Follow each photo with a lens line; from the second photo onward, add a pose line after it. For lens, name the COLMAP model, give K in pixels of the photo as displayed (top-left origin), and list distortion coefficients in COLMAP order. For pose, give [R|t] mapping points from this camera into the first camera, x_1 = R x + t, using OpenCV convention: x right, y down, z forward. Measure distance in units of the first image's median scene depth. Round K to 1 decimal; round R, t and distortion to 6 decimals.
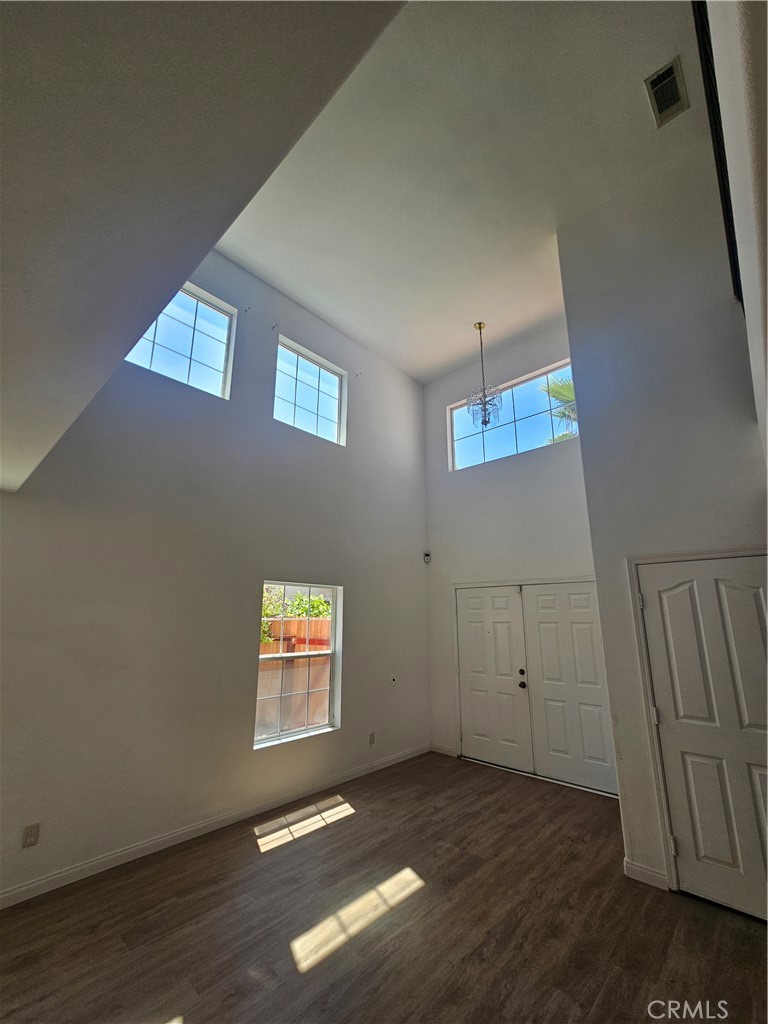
lens RADIAL K [[419.6, 0, 381.1], [0, 419.6, 522.4], [0, 0, 1]] dist [-0.001447, -0.000181]
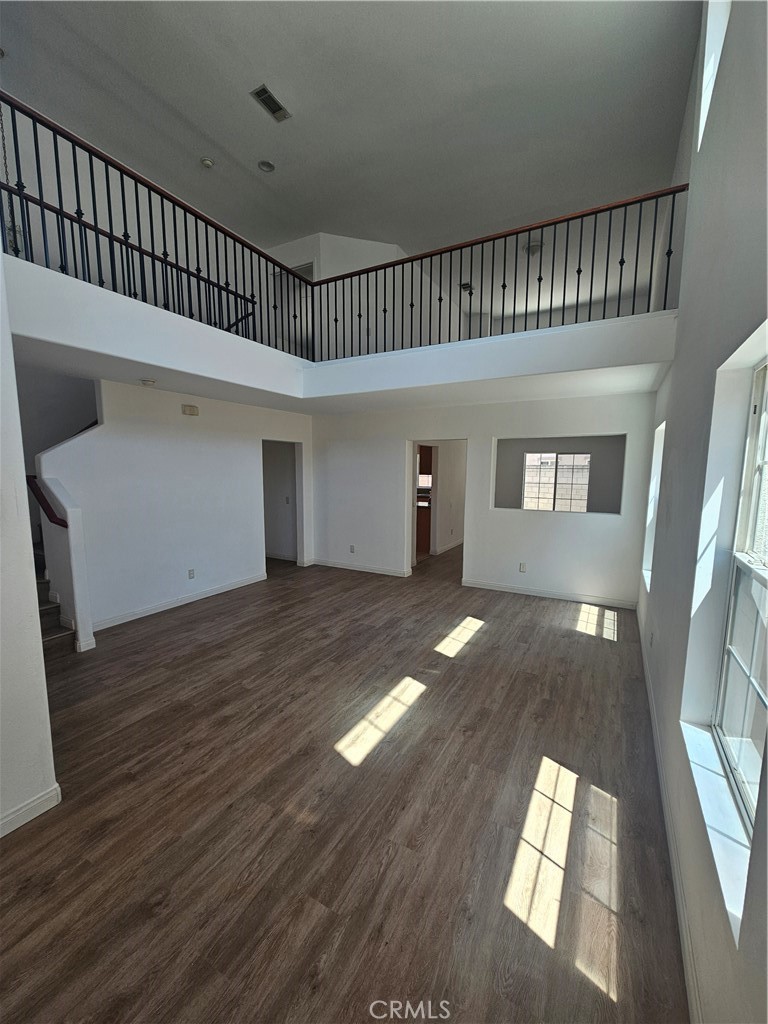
lens RADIAL K [[419.6, 0, 381.1], [0, 419.6, 522.4], [0, 0, 1]] dist [-0.001447, -0.000181]
pose [[-0.971881, 0.020590, -0.234572, 0.194192], [0.043810, 0.994587, -0.094215, 0.432087], [0.231363, -0.101842, -0.967522, 1.808449]]
